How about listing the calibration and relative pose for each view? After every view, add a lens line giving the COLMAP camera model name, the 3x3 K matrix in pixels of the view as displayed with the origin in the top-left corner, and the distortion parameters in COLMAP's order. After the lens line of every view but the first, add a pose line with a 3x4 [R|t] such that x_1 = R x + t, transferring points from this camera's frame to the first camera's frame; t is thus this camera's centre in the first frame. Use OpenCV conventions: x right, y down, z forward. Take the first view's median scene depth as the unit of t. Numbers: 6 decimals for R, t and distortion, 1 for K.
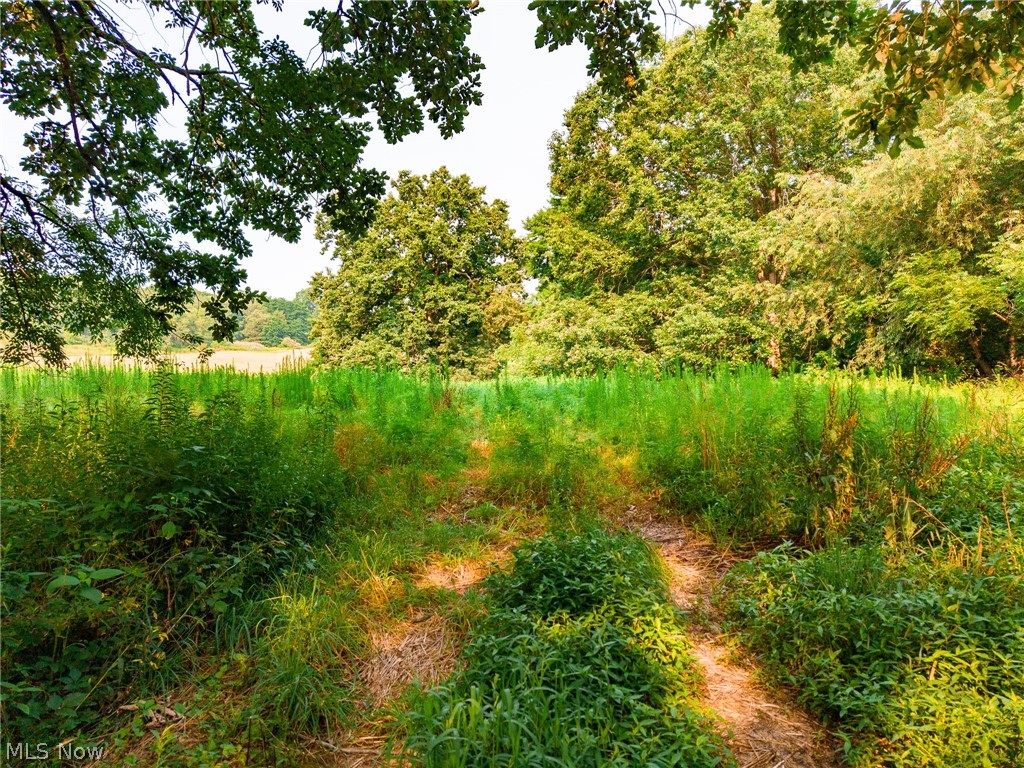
lens RADIAL K [[710.0, 0, 505.5], [0, 710.0, 383.6], [0, 0, 1]] dist [0.050009, -0.000258]
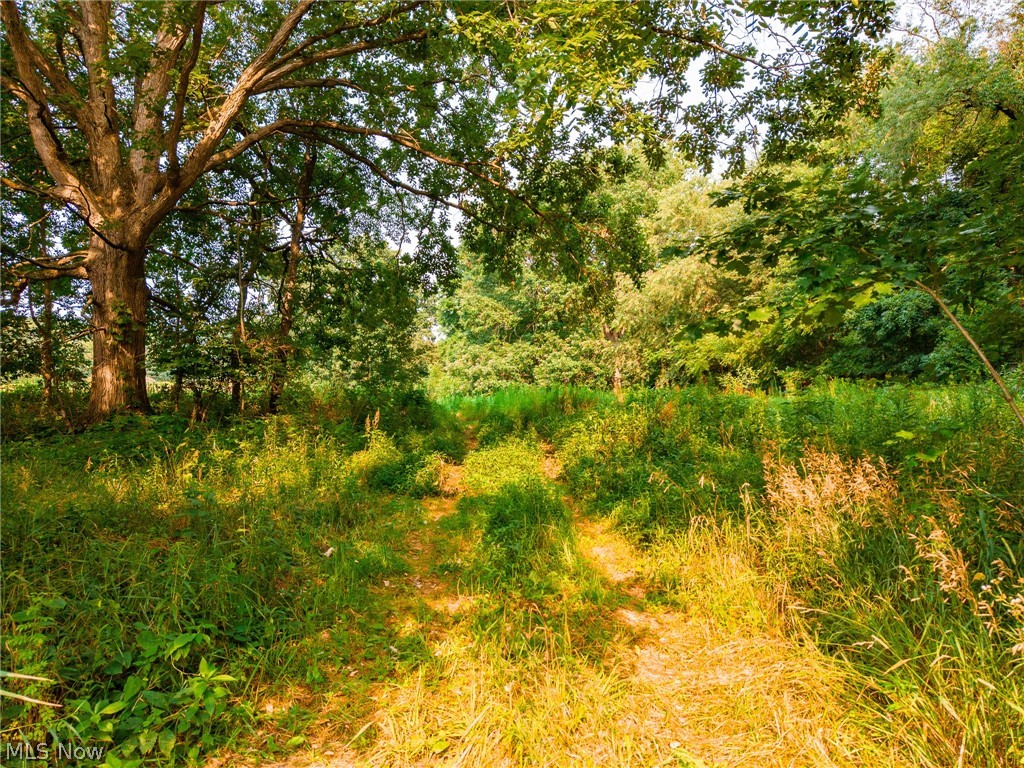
lens RADIAL K [[710.0, 0, 512.7], [0, 710.0, 385.2], [0, 0, 1]] dist [0.050009, -0.000258]
pose [[0.986501, 0.004549, 0.163692, -0.072014], [0.003166, 0.998897, -0.046840, 0.027179], [-0.163724, 0.046726, 0.985399, -0.424834]]
